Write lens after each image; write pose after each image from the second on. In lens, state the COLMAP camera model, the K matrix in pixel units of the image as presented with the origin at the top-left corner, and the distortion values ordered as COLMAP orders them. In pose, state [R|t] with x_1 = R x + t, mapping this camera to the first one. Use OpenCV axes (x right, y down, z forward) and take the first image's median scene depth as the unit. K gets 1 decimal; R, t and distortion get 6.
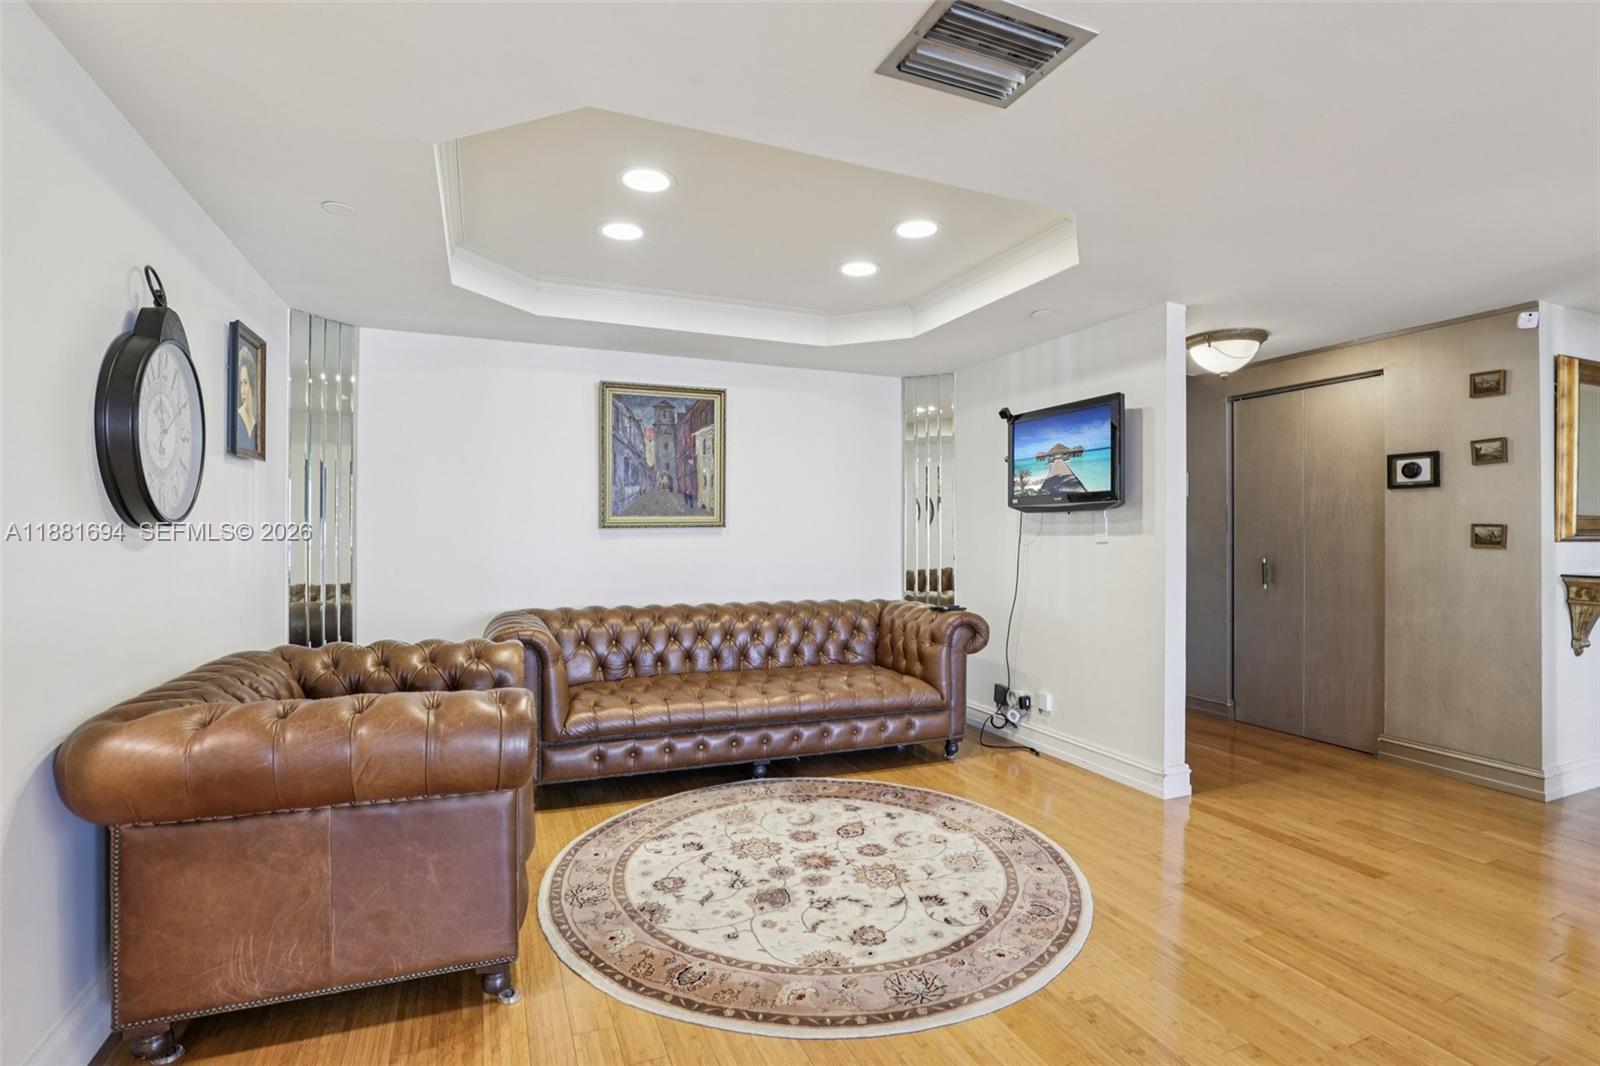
lens RADIAL K [[771.2, 0, 800.0], [0, 771.2, 533.0], [0, 0, 1]] dist [-0.016434, -0.000184]
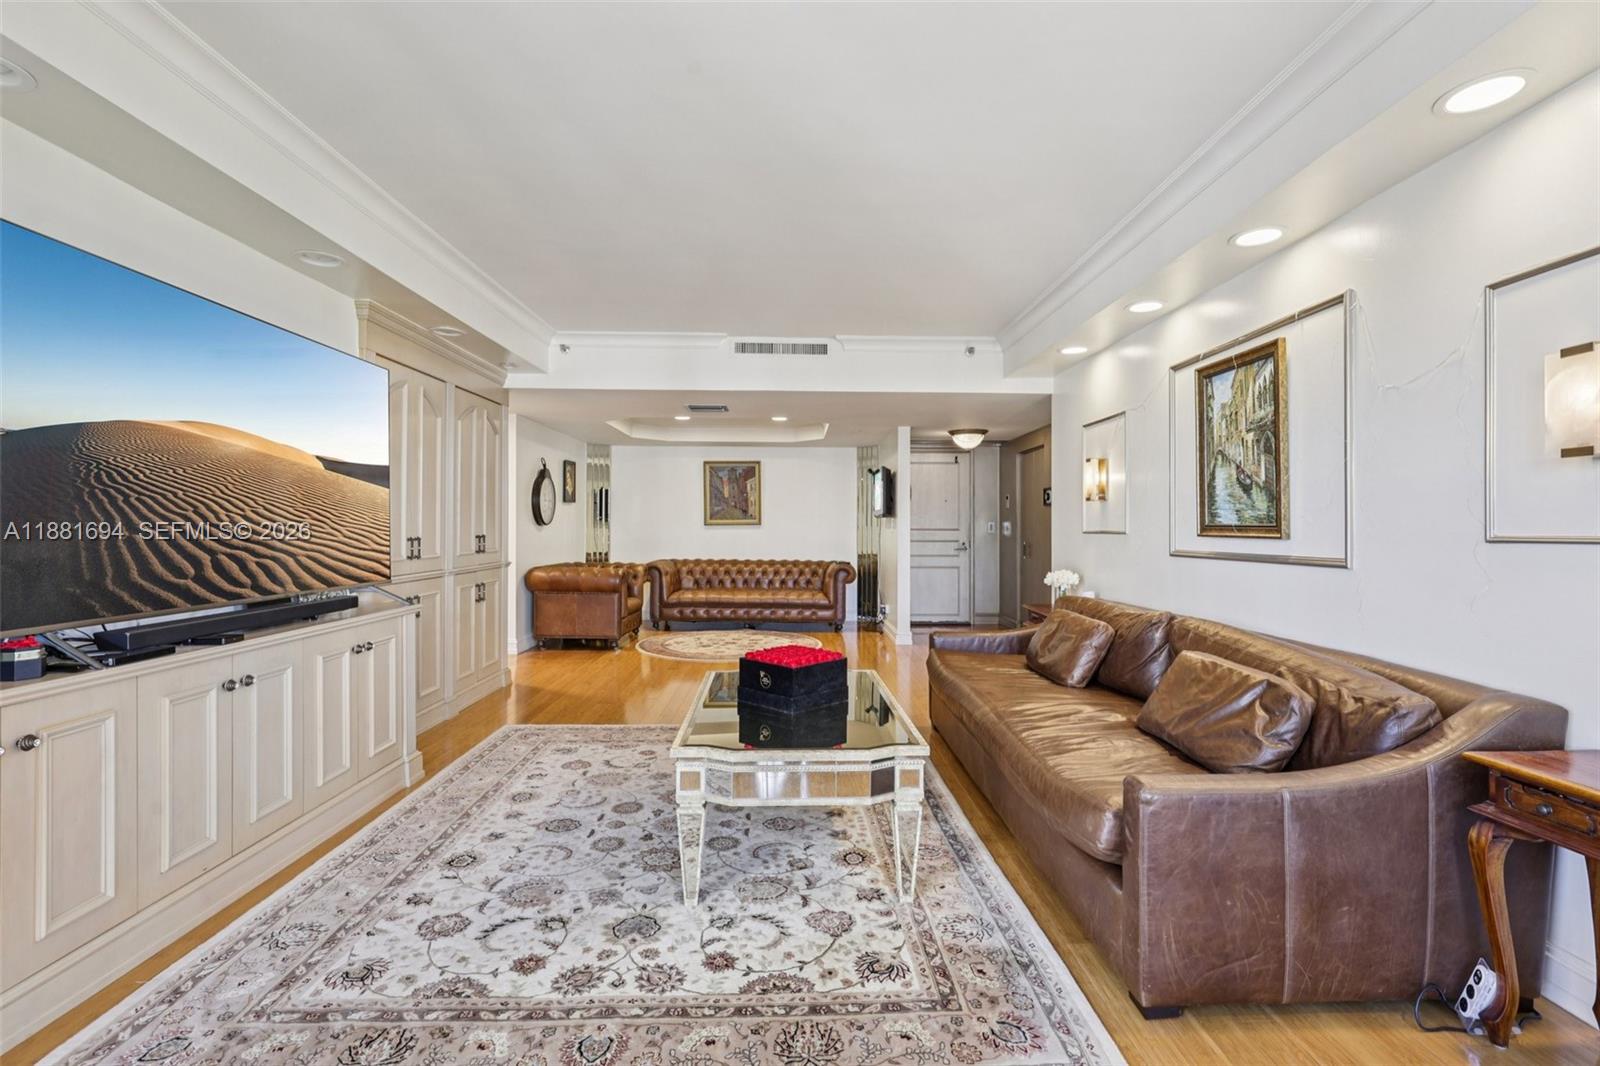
lens RADIAL K [[759.1, 0, 804.3], [0, 759.1, 526.5], [0, 0, 1]] dist [-0.000447, 0.000090]
pose [[0.929863, 0.004045, -0.367884, 0.865628], [-0.003242, 0.999991, 0.002799, -0.010470], [0.367892, -0.001410, 0.929868, -1.007122]]
